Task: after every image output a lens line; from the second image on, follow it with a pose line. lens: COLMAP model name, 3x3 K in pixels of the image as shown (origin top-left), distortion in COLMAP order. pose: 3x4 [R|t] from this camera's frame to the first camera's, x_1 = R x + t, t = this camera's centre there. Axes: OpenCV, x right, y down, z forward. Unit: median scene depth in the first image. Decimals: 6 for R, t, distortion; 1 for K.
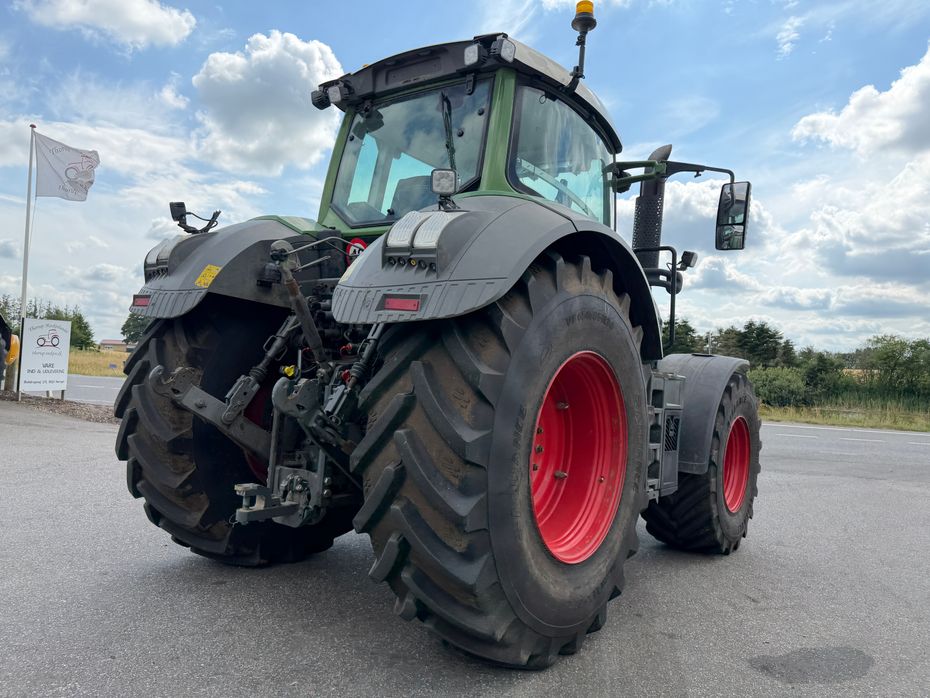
lens RADIAL K [[655.0, 0, 467.4], [0, 655.0, 351.4], [0, 0, 1]] dist [0.039652, -0.052625]
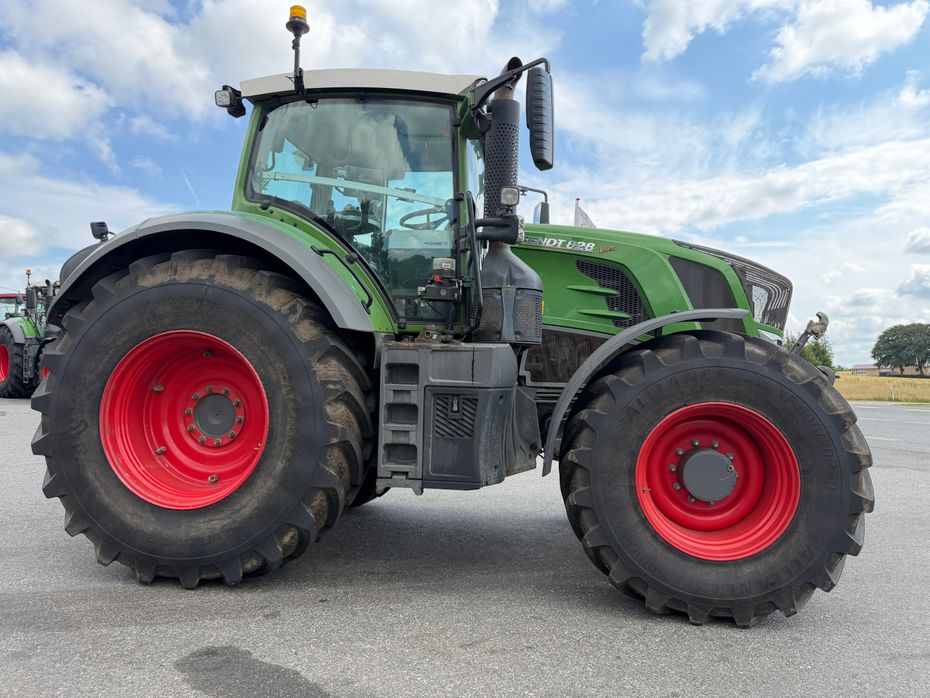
lens RADIAL K [[655.0, 0, 468.0], [0, 655.0, 347.2], [0, 0, 1]] dist [0.039652, -0.052625]
pose [[0.488354, -0.089013, -0.868094, 1.167897], [0.047670, 0.996020, -0.075314, 0.114119], [0.871342, -0.004602, 0.490654, 0.690234]]
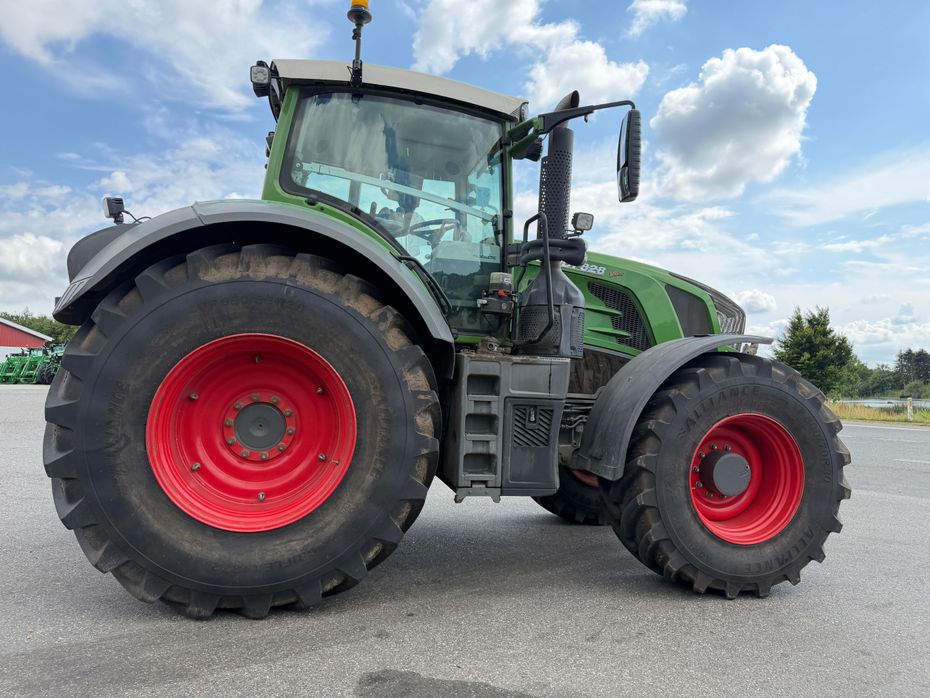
lens RADIAL K [[655.0, 0, 470.1], [0, 655.0, 357.3], [0, 0, 1]] dist [0.039652, -0.052625]
pose [[0.769749, -0.058365, -0.635673, 0.900394], [0.037809, 0.998232, -0.045871, 0.079674], [0.637226, 0.011275, 0.770594, 0.319218]]
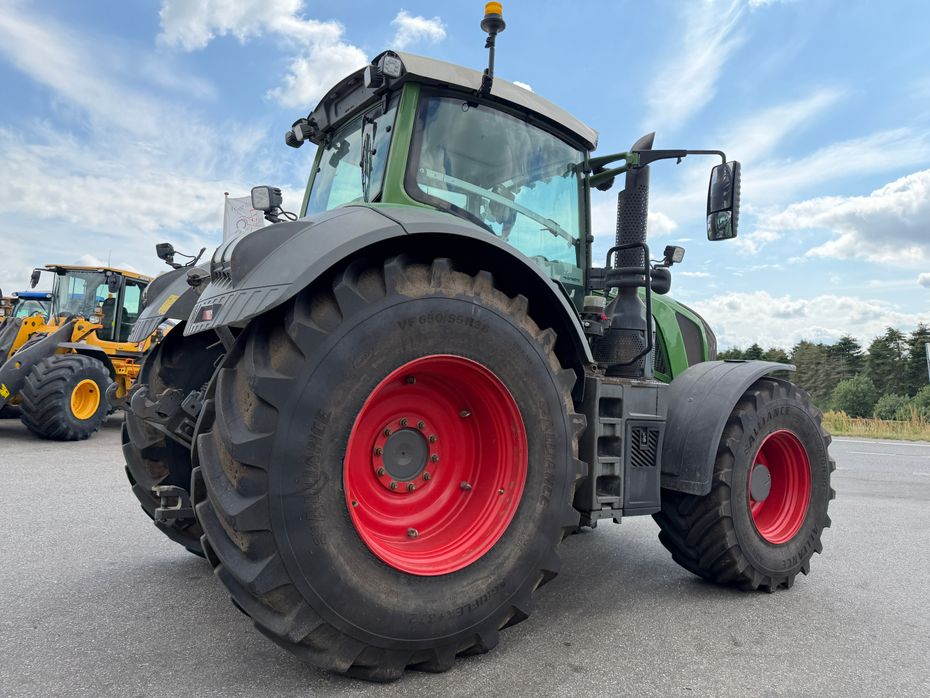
lens RADIAL K [[655.0, 0, 467.1], [0, 655.0, 347.5], [0, 0, 1]] dist [0.039652, -0.052625]
pose [[0.948718, -0.043704, -0.313088, 0.414570], [0.029160, 0.998273, -0.050989, 0.031007], [0.314776, 0.039244, 0.948354, 0.071481]]
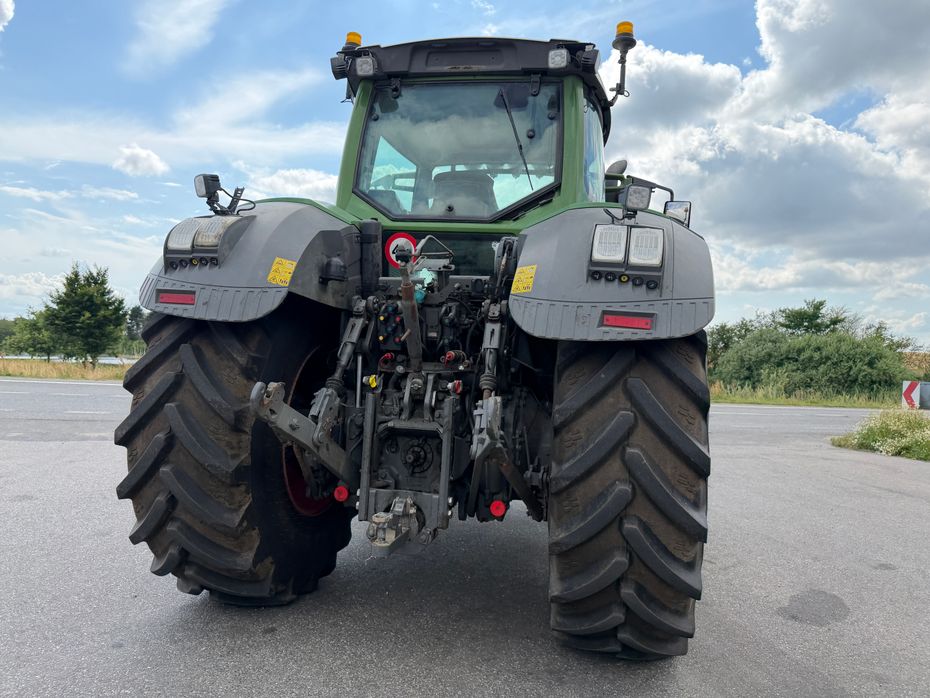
lens RADIAL K [[655.0, 0, 467.6], [0, 655.0, 350.0], [0, 0, 1]] dist [0.039652, -0.052625]
pose [[0.909333, -0.007977, 0.415992, -0.479824], [-0.006060, 0.999456, 0.032414, -0.039126], [-0.416025, -0.031996, 0.908790, 0.127537]]
